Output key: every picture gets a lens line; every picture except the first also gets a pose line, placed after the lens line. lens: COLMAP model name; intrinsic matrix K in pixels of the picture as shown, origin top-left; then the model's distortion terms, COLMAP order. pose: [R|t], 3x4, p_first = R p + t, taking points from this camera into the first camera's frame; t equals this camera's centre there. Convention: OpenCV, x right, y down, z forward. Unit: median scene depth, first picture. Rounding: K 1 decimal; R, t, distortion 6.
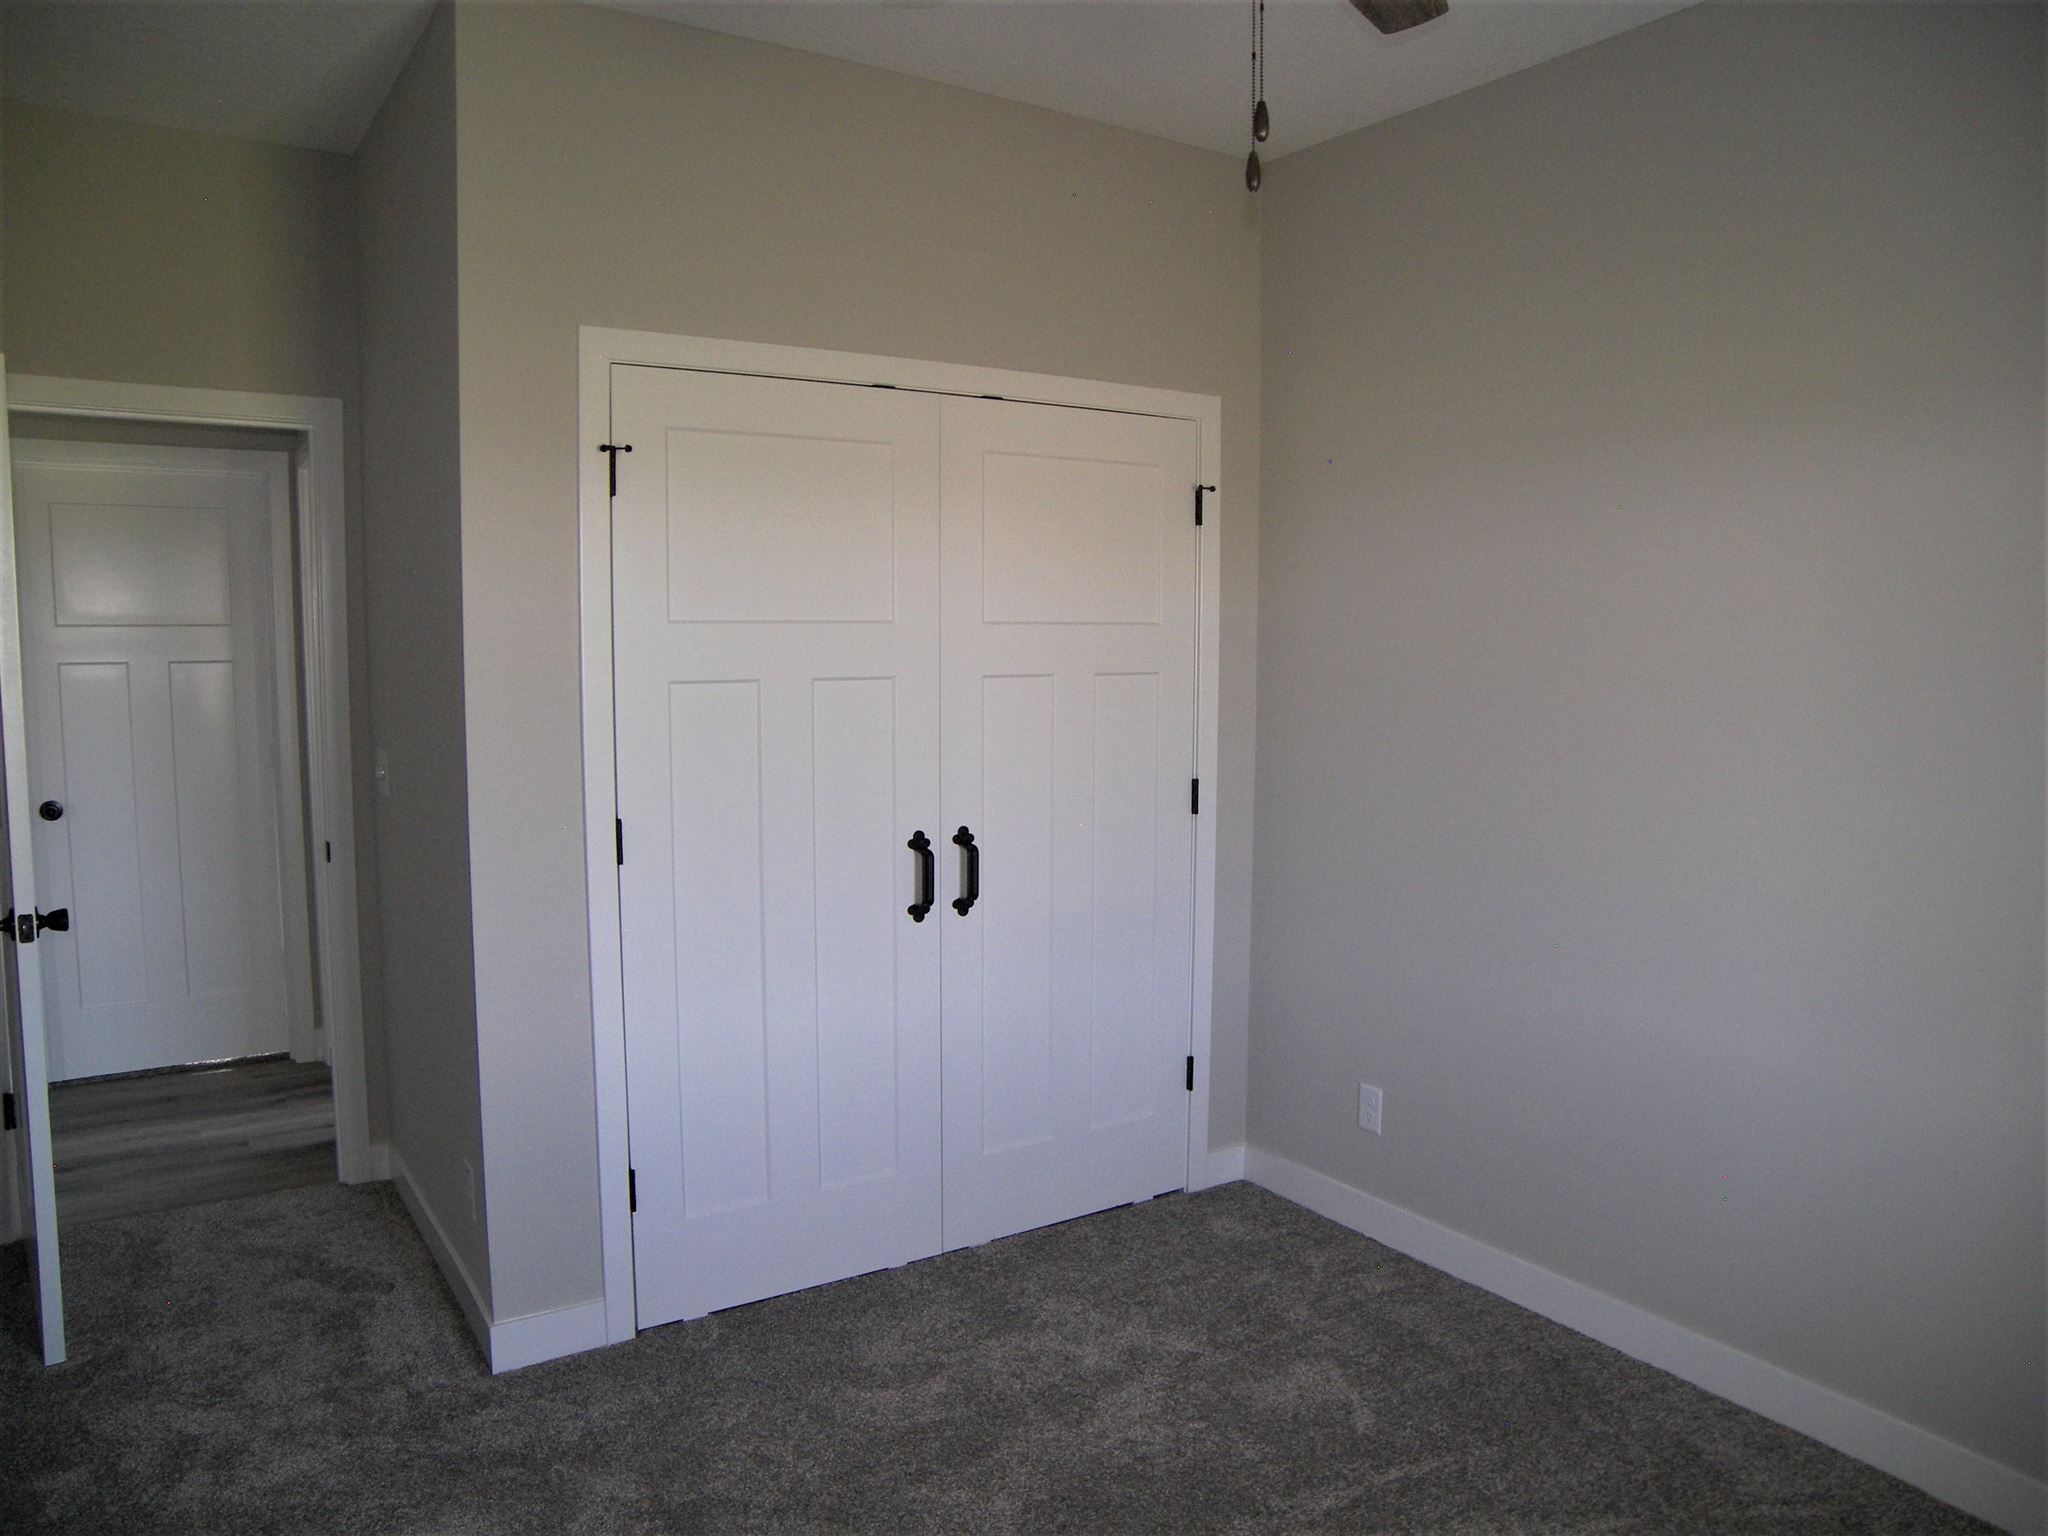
lens RADIAL K [[1446.4, 0, 1024.0], [0, 1446.4, 768.0], [0, 0, 1]] dist [-0.152590, 0.108838]
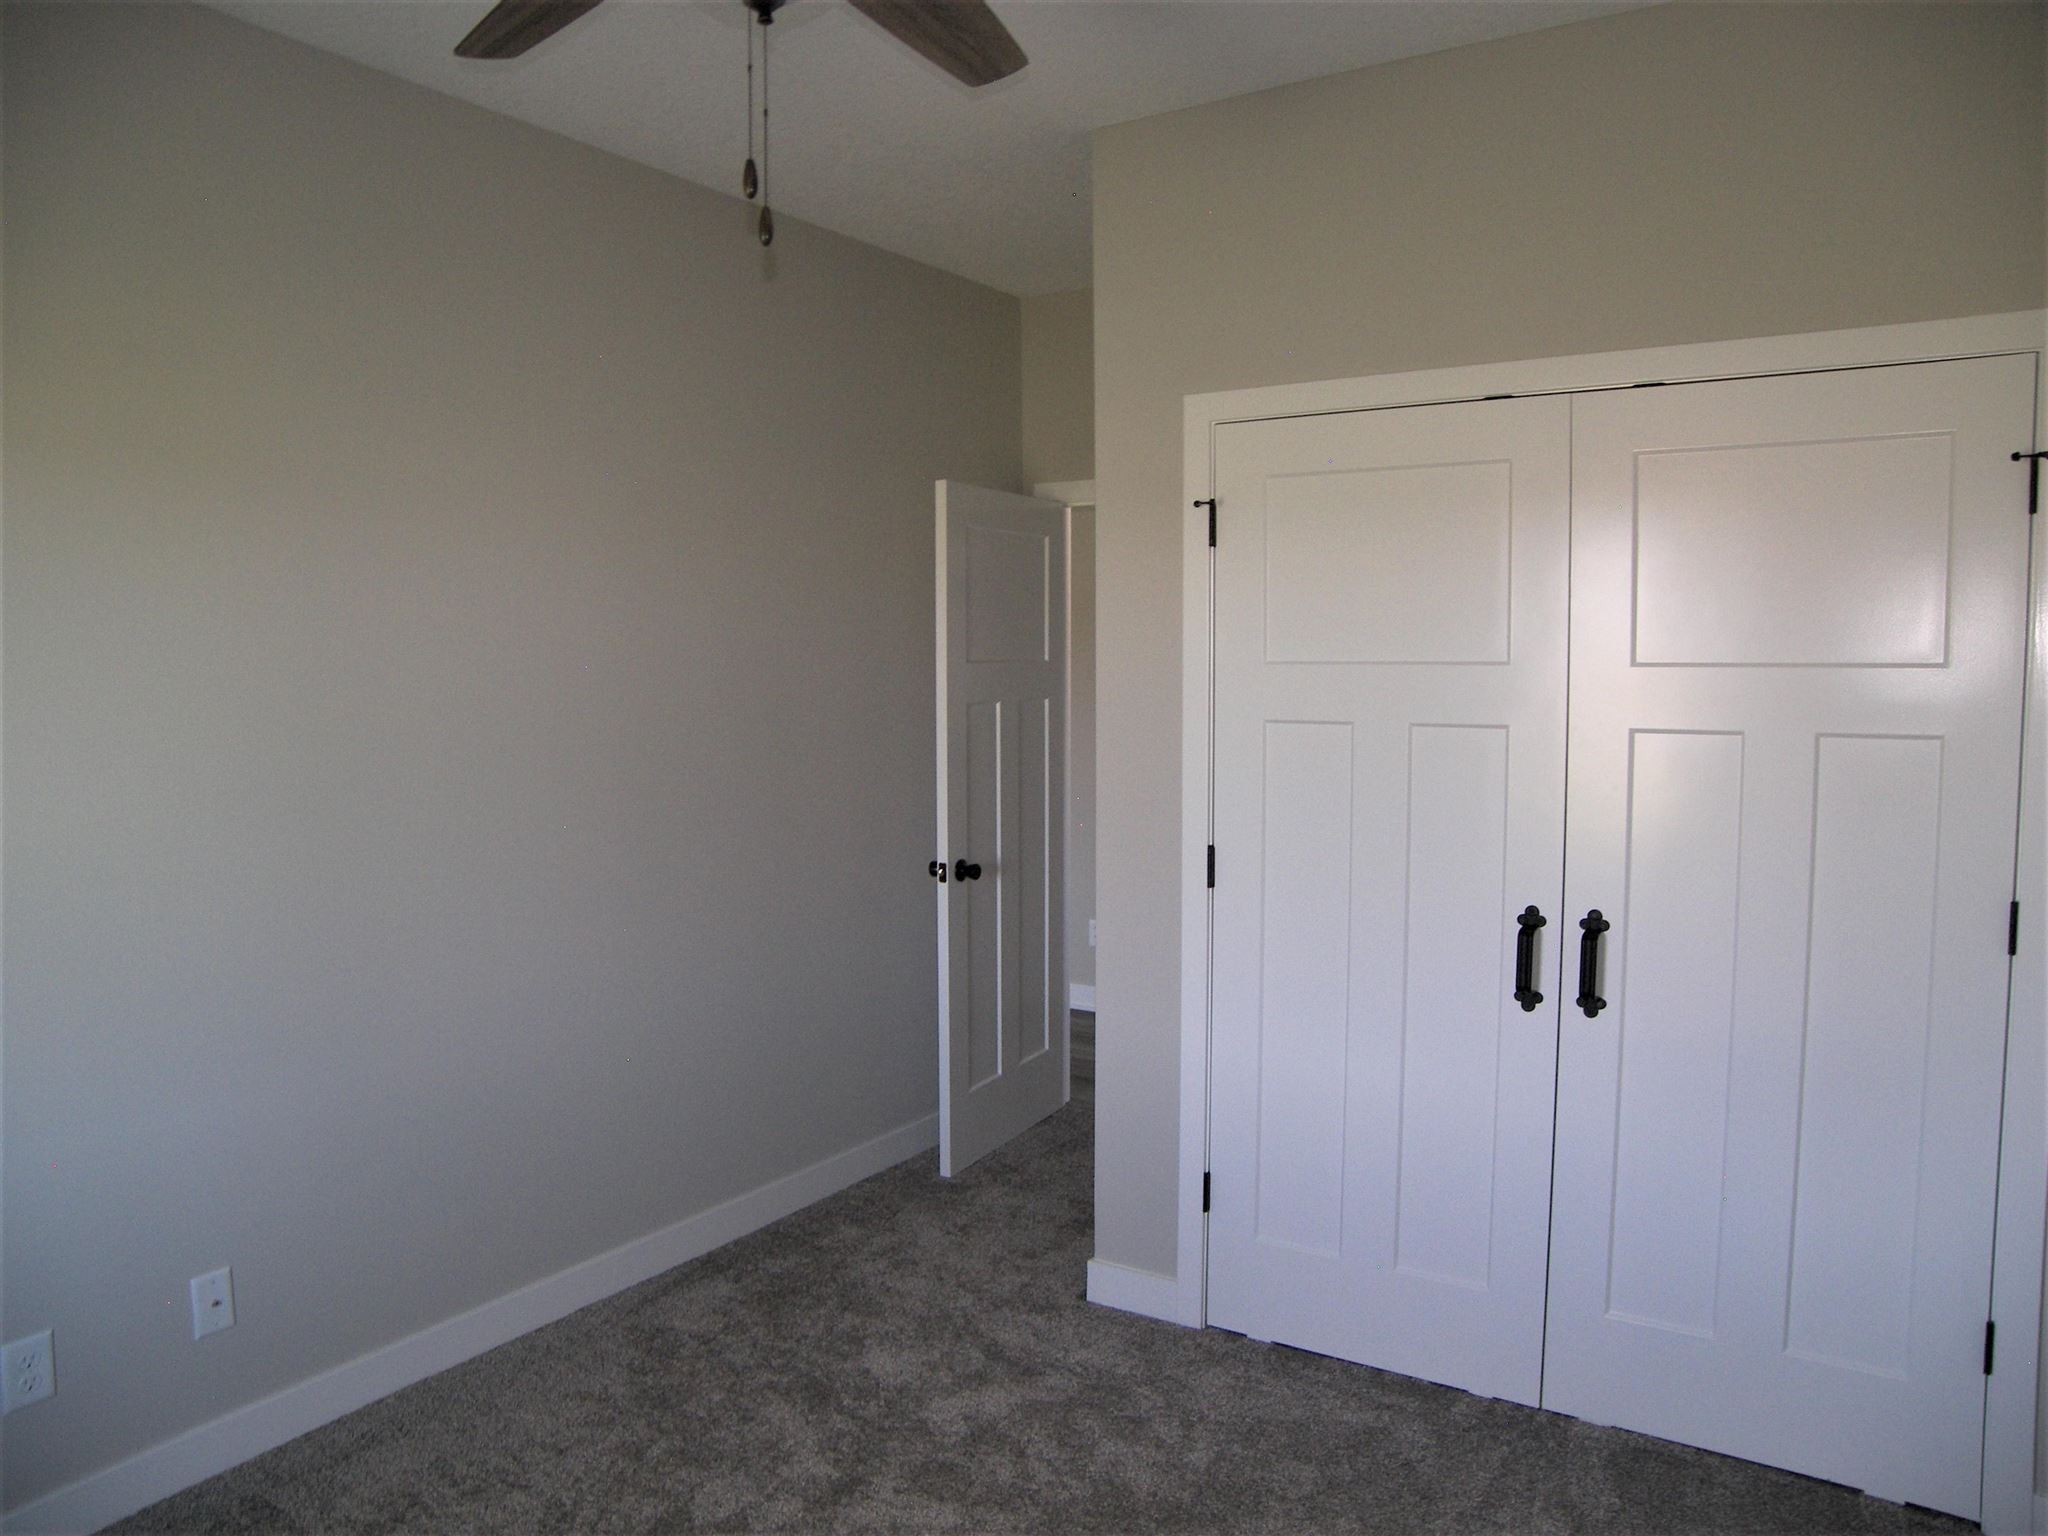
lens RADIAL K [[1446.4, 0, 1024.0], [0, 1446.4, 768.0], [0, 0, 1]] dist [-0.152590, 0.108838]
pose [[0.399469, 0.060524, -0.914746, 0.649356], [-0.086157, 0.995880, 0.028267, -0.040450], [0.912689, 0.067520, 0.403038, 0.426985]]
